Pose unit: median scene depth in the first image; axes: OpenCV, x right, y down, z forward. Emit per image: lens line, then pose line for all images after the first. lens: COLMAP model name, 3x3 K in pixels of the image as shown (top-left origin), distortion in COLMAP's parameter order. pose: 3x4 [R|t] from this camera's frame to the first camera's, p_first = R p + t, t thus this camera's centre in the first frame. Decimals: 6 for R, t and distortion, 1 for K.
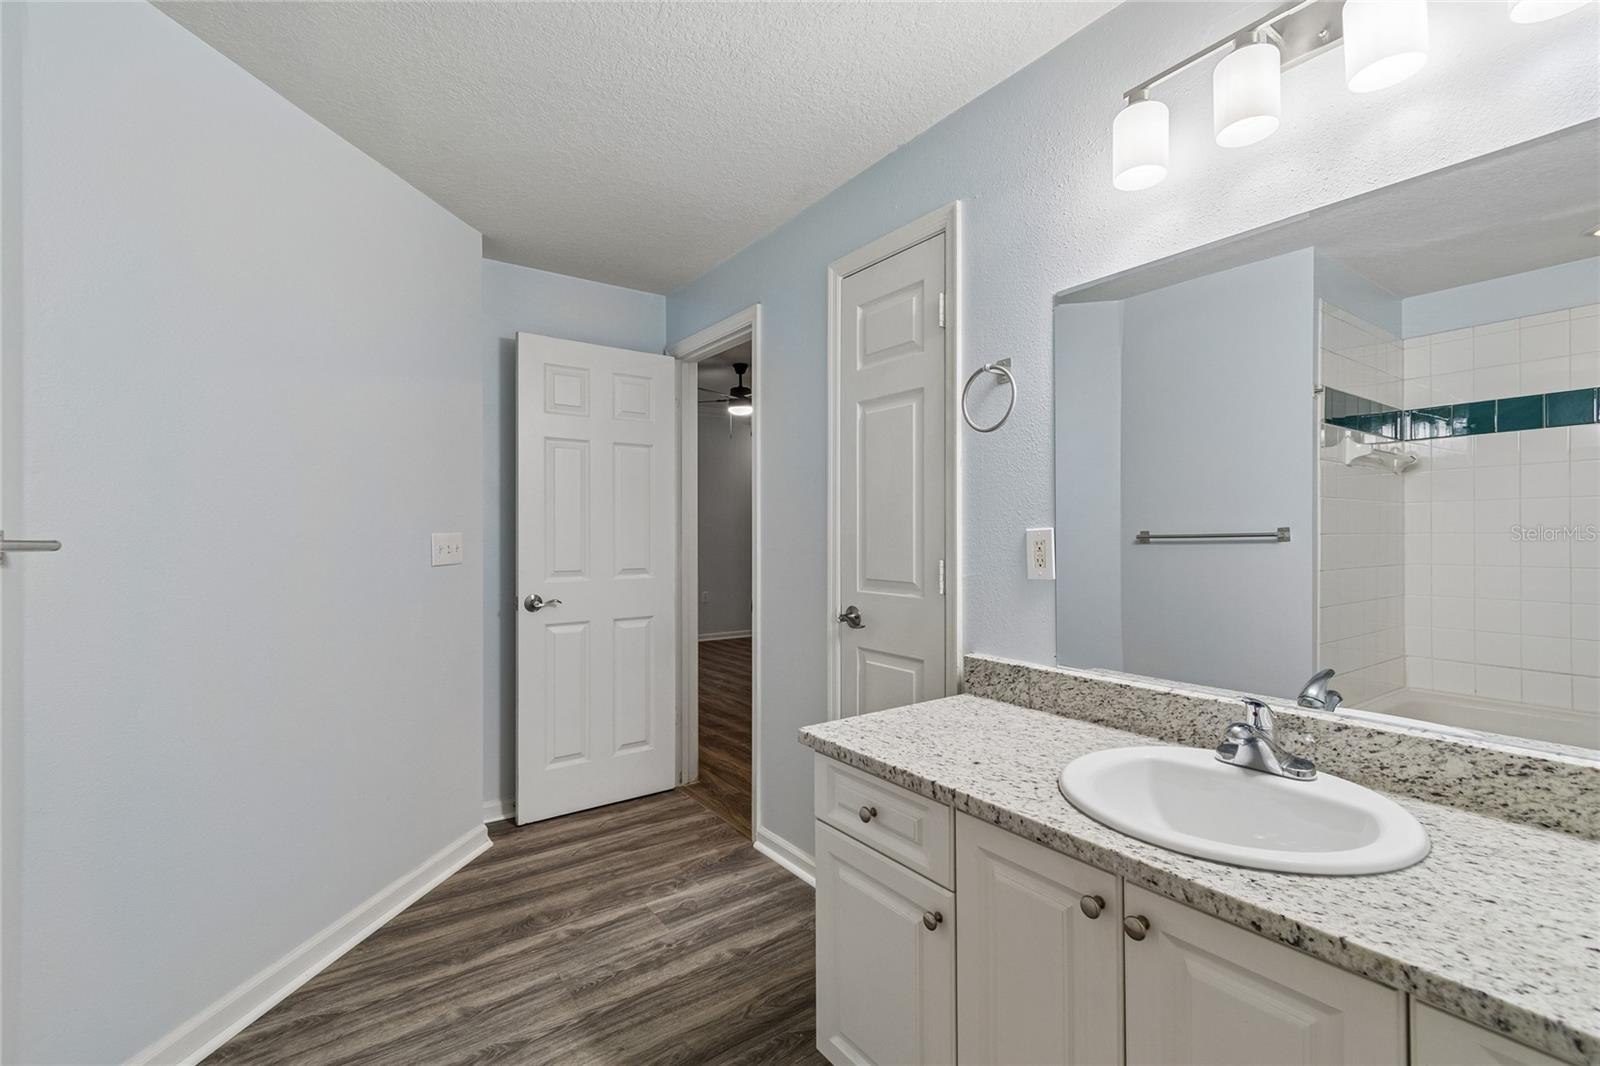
lens RADIAL K [[709.4, 0, 805.5], [0, 709.4, 537.8], [0, 0, 1]] dist [0.004947, -0.000577]
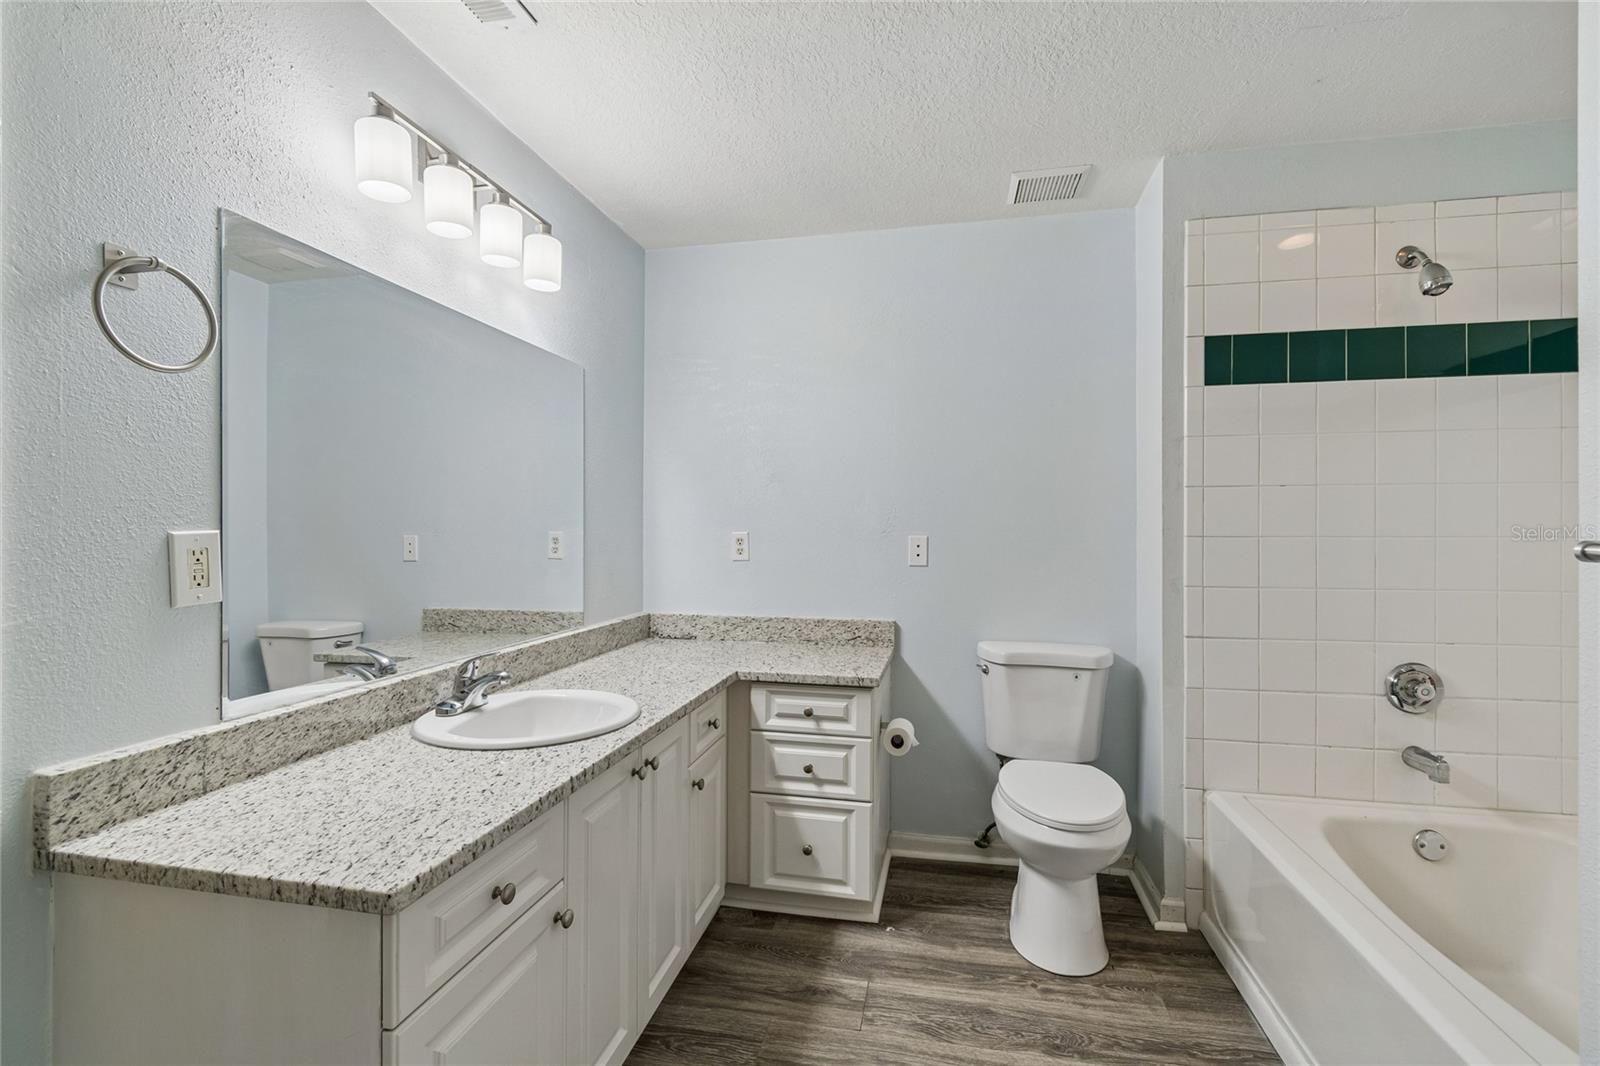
lens RADIAL K [[709.4, 0, 789.4], [0, 709.4, 533.4], [0, 0, 1]] dist [0.004947, -0.000577]
pose [[-0.653760, 0.007133, 0.756668, -0.658304], [0.014816, 0.999885, 0.003375, -0.005395], [-0.756557, 0.013418, -0.653790, 1.174636]]
